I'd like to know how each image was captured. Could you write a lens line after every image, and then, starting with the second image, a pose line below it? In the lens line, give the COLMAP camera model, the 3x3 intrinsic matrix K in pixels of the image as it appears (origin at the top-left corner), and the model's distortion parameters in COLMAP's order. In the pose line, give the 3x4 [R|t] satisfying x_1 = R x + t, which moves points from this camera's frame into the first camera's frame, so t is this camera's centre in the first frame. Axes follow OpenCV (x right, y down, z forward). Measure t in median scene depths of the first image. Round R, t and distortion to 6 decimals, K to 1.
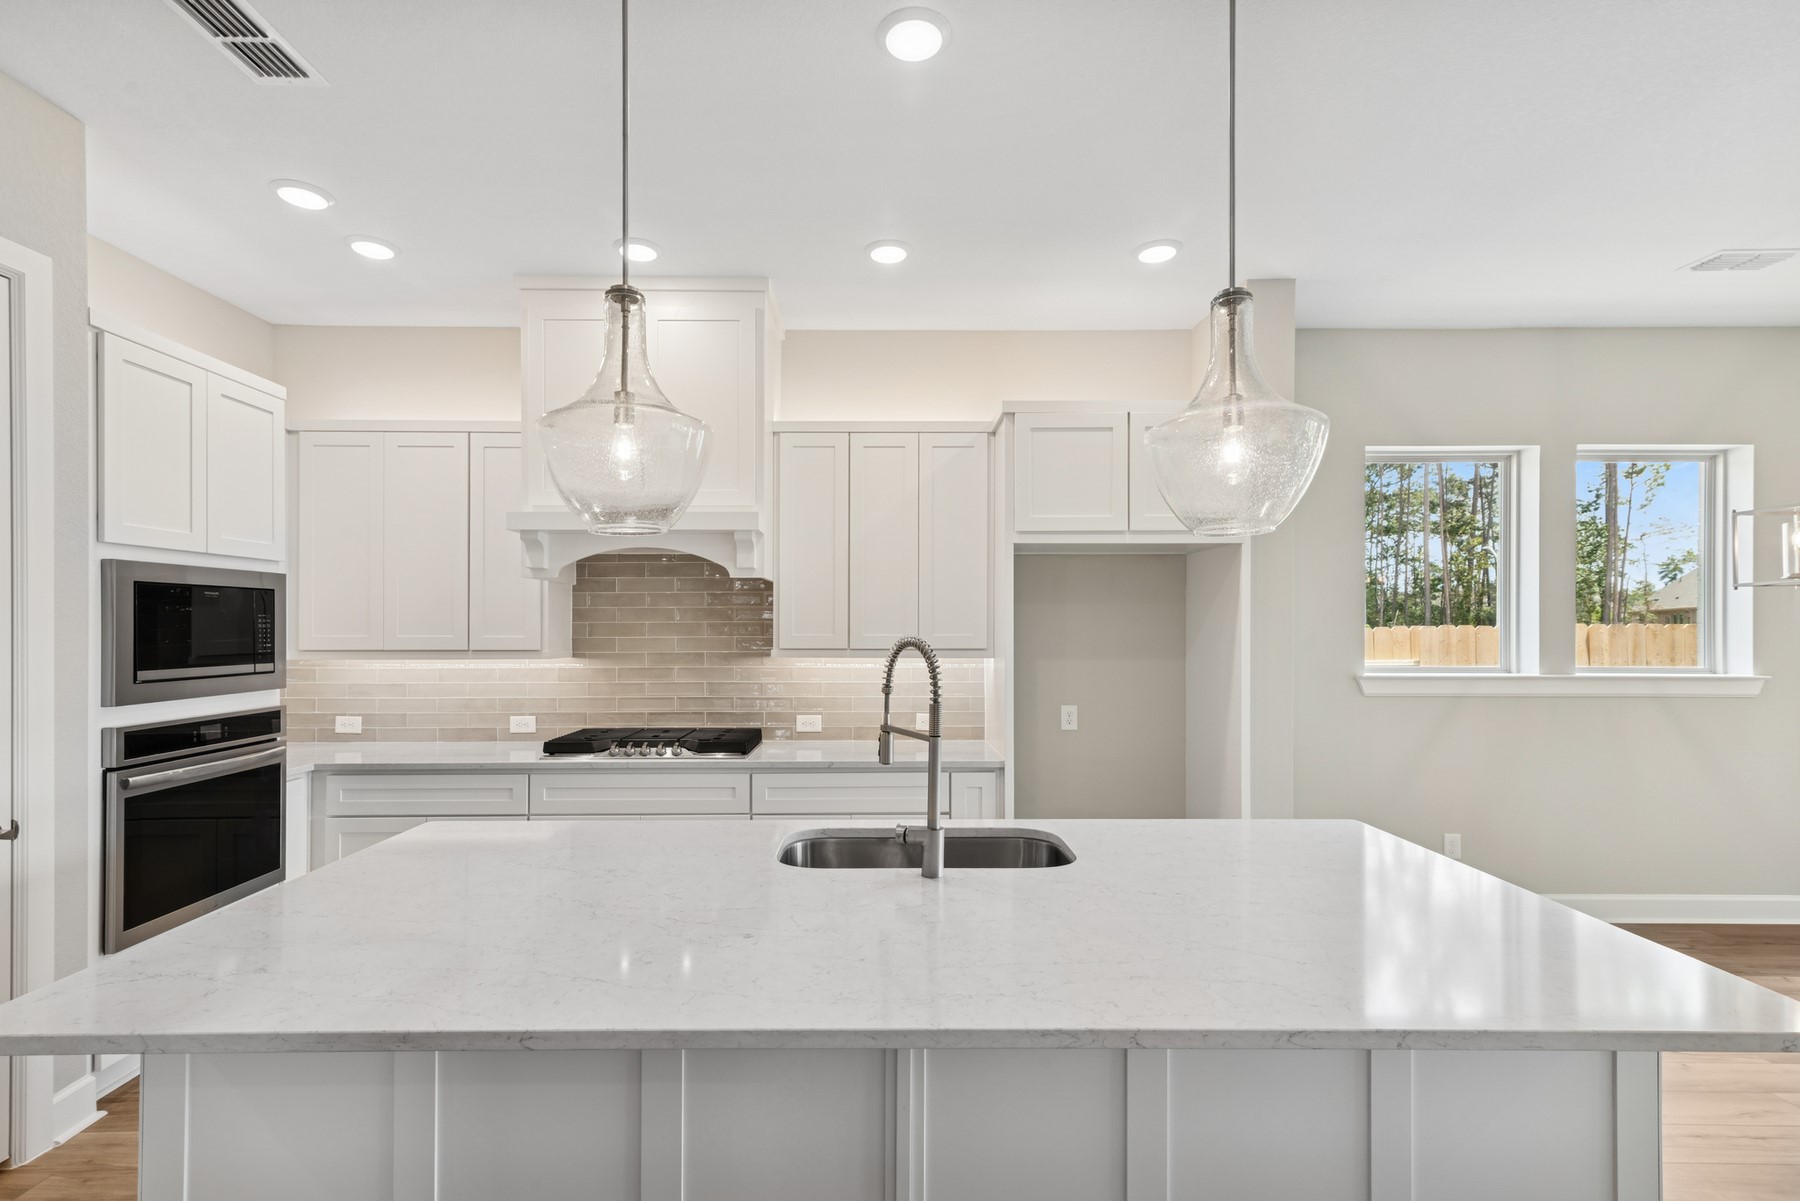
lens RADIAL K [[835.4, 0, 895.7], [0, 835.4, 619.5], [0, 0, 1]] dist [0.008200, 0.000512]
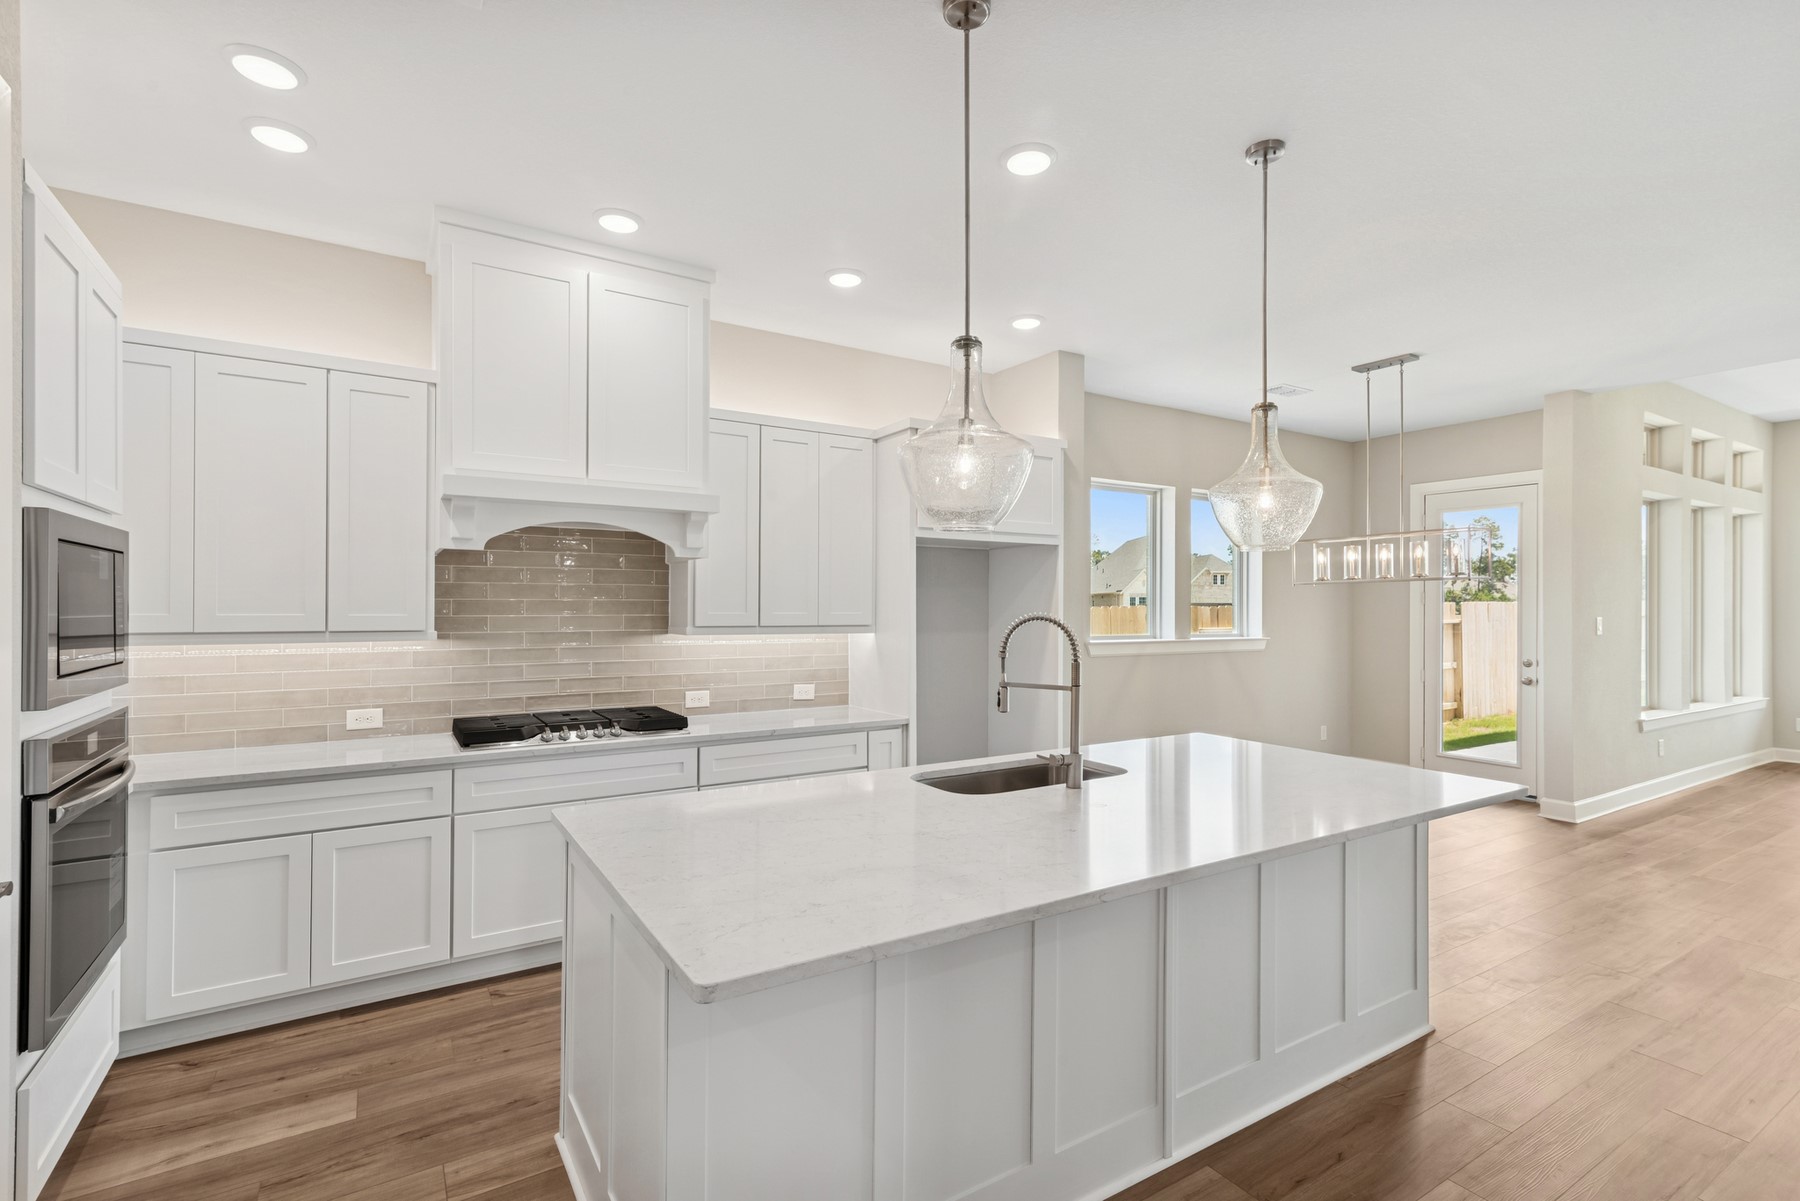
lens RADIAL K [[834.1, 0, 900.0], [0, 834.1, 600.5], [0, 0, 1]] dist [0.002633, 0.000469]
pose [[0.847663, 0.007721, 0.530480, -0.481089], [-0.008721, 0.999962, -0.000619, 0.001302], [-0.530464, -0.004102, 0.847698, -0.006214]]
